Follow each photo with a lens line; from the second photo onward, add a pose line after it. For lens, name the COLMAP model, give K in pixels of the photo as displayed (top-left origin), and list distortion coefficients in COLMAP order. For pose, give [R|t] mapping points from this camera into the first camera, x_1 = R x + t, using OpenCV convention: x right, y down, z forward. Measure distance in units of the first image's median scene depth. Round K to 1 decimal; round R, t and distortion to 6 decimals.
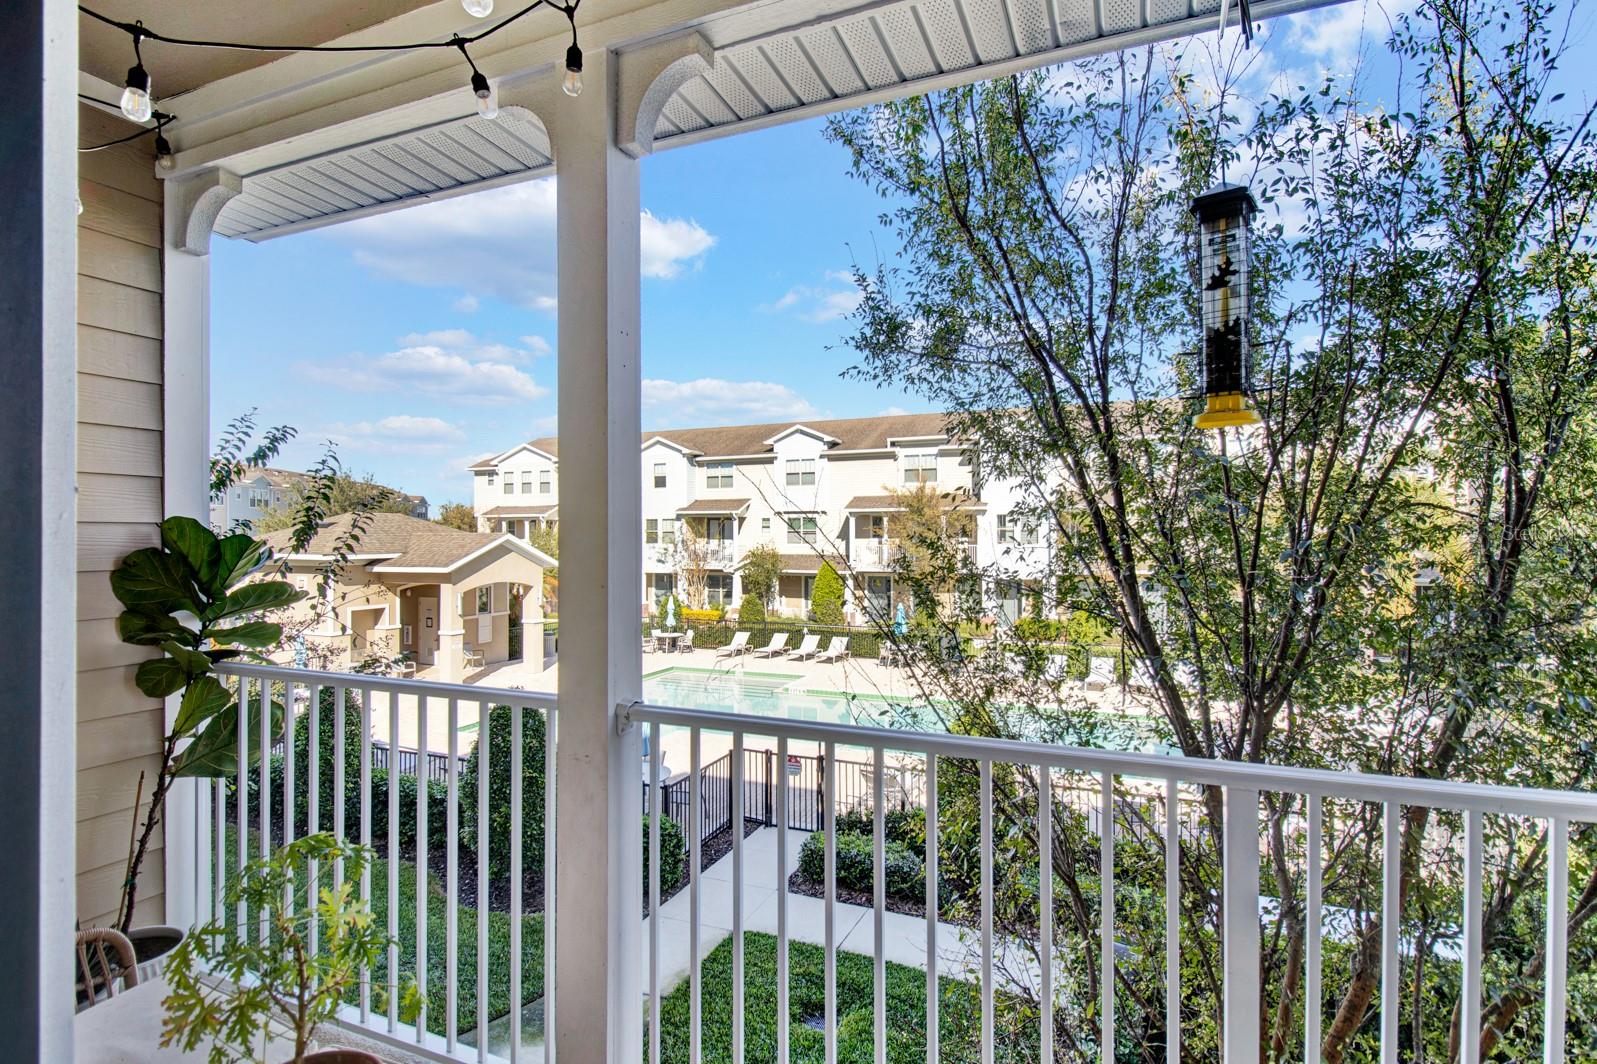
lens RADIAL K [[771.9, 0, 798.5], [0, 771.9, 532.0], [0, 0, 1]] dist [0.002739, -0.014505]
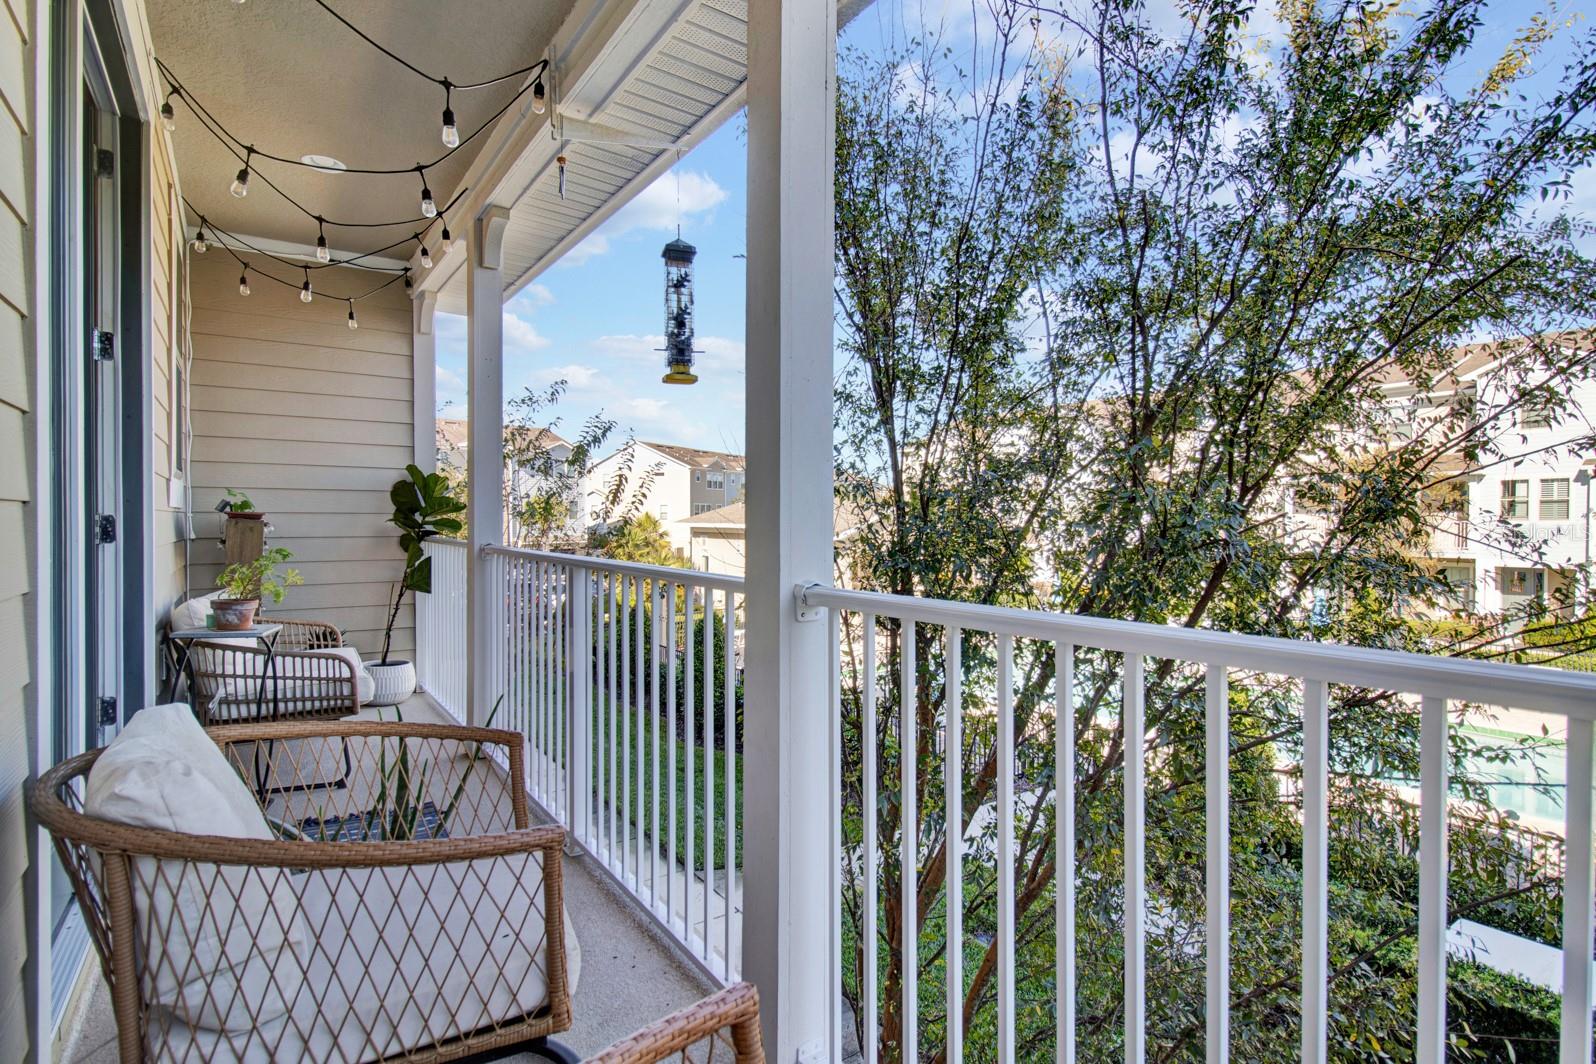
lens RADIAL K [[781.6, 0, 795.4], [0, 781.6, 508.7], [0, 0, 1]] dist [0.027494, -0.013629]
pose [[0.840082, -0.000311, -0.542459, 0.674333], [-0.003434, 0.999977, -0.005892, 0.060459], [0.542448, 0.006812, 0.840062, -0.118625]]
